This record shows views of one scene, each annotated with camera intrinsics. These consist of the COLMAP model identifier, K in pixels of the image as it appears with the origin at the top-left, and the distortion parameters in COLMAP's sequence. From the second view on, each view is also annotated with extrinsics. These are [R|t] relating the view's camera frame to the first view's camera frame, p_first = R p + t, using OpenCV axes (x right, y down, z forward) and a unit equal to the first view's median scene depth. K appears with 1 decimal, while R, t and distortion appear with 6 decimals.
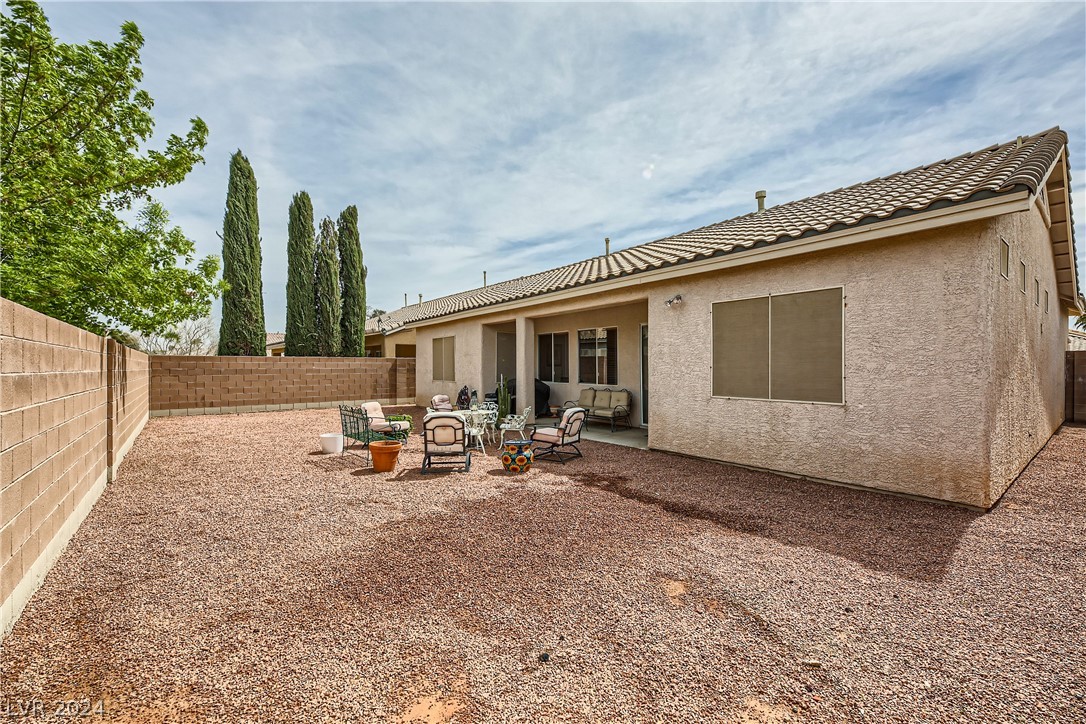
lens RADIAL K [[435.8, 0, 540.9], [0, 435.8, 360.5], [0, 0, 1]] dist [0.017914, -0.000020]
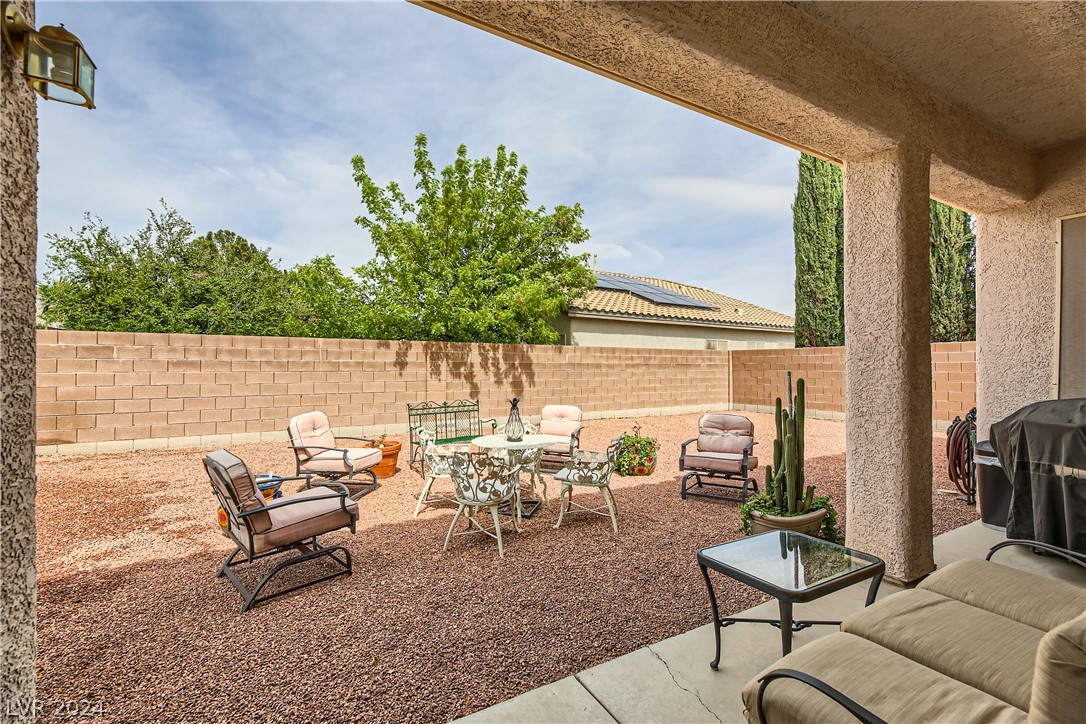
lens RADIAL K [[435.8, 0, 540.2], [0, 435.8, 367.6], [0, 0, 1]] dist [0.017914, -0.000020]
pose [[-0.153372, 0.004236, -0.988159, 0.245992], [0.011257, 0.999933, 0.002539, 0.023646], [0.988104, -0.010734, -0.153409, 0.794365]]
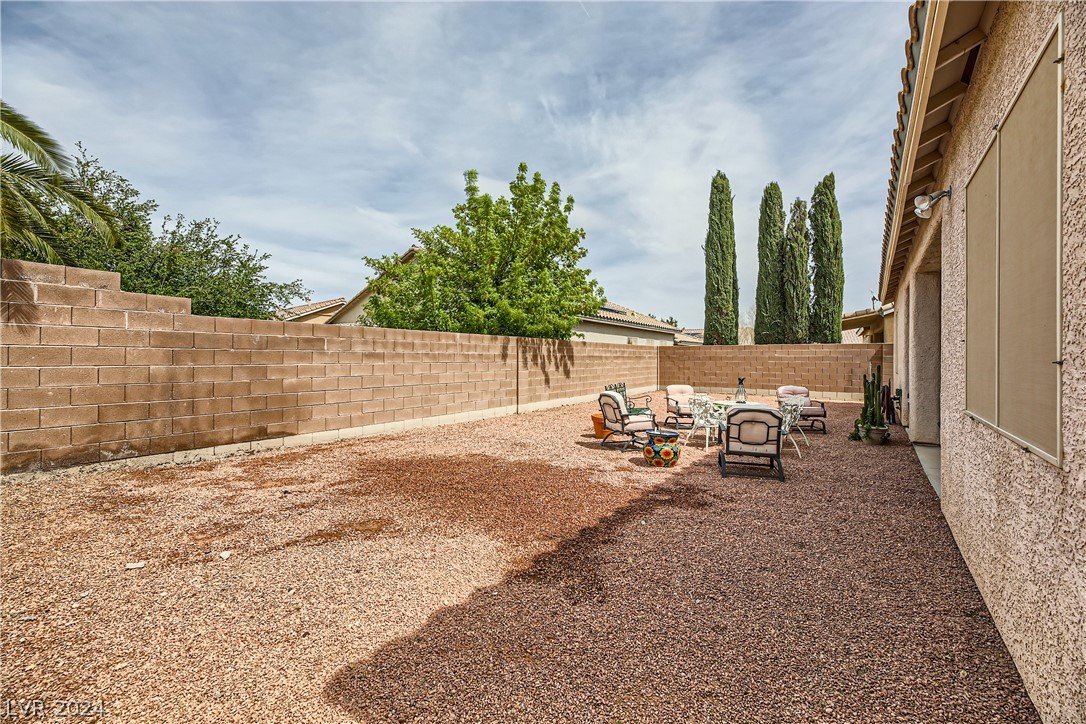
lens RADIAL K [[435.8, 0, 539.6], [0, 435.8, 339.0], [0, 0, 1]] dist [0.017914, -0.000020]
pose [[0.270735, -0.038883, -0.961868, 0.399183], [0.008866, 0.999242, -0.037898, 0.016597], [0.962613, 0.001732, 0.270874, 0.287805]]
